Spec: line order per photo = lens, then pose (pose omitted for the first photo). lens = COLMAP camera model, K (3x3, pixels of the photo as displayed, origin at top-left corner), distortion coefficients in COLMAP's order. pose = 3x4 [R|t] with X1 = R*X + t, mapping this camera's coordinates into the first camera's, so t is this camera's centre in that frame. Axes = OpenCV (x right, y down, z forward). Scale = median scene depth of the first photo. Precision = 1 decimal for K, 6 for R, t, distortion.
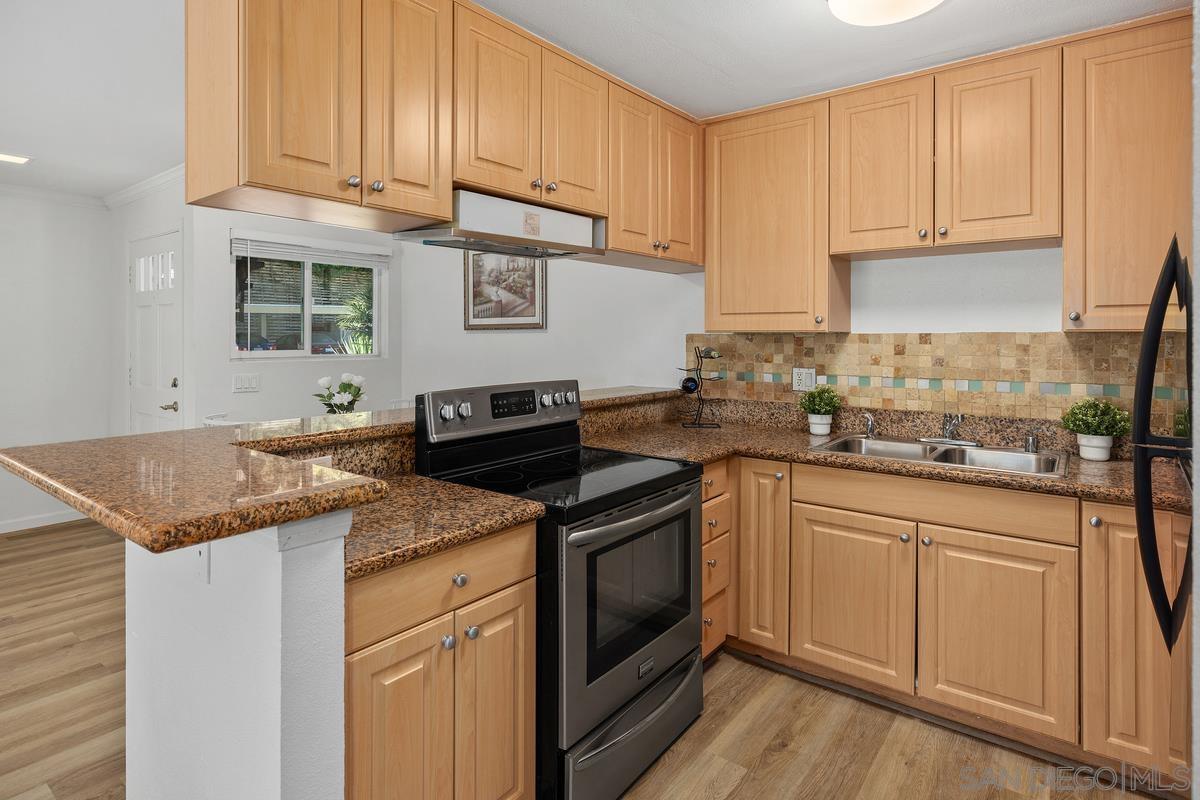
lens RADIAL K [[641.6, 0, 595.5], [0, 641.6, 335.5], [0, 0, 1]] dist [-0.002758, -0.000452]
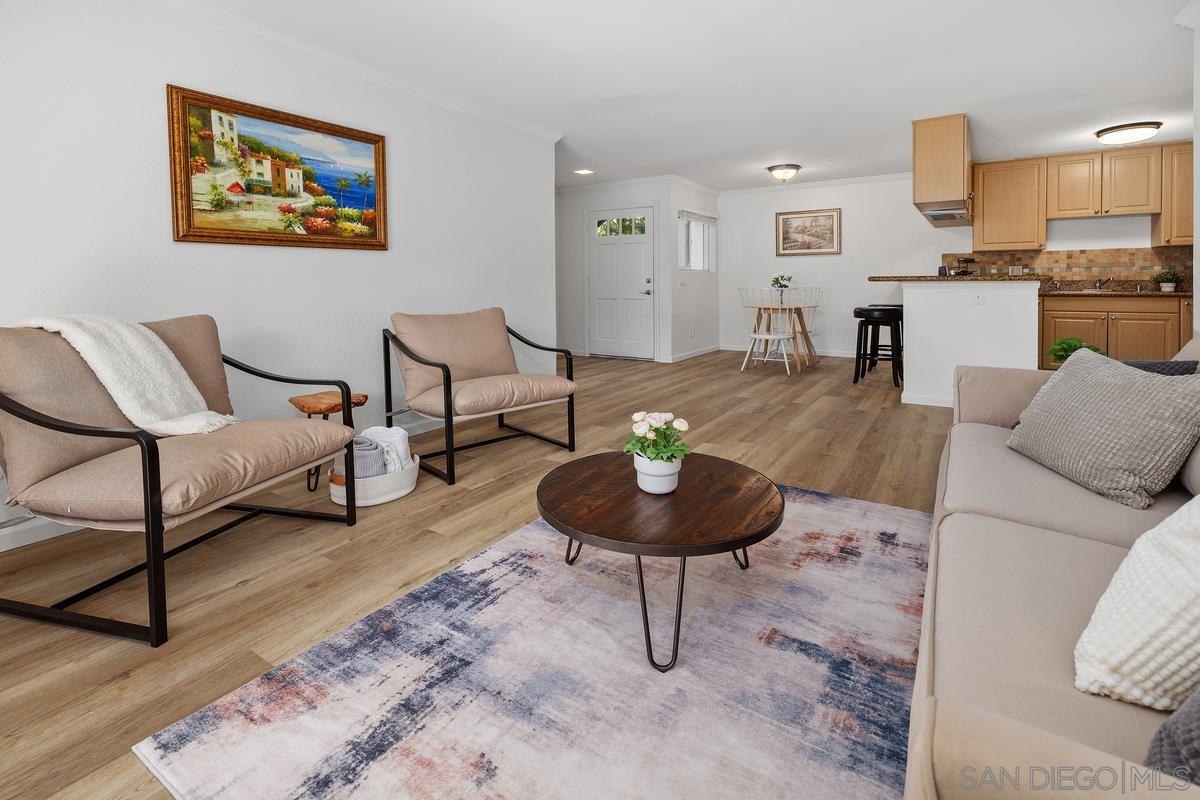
lens RADIAL K [[575.2, 0, 453.9], [0, 575.2, 289.4], [0, 0, 1]] dist [-0.000817, 0.000320]
pose [[0.999697, -0.001844, -0.024564, -1.321592], [0.001951, 0.999989, 0.004320, 0.095789], [0.024555, -0.004367, 0.999689, -0.921595]]
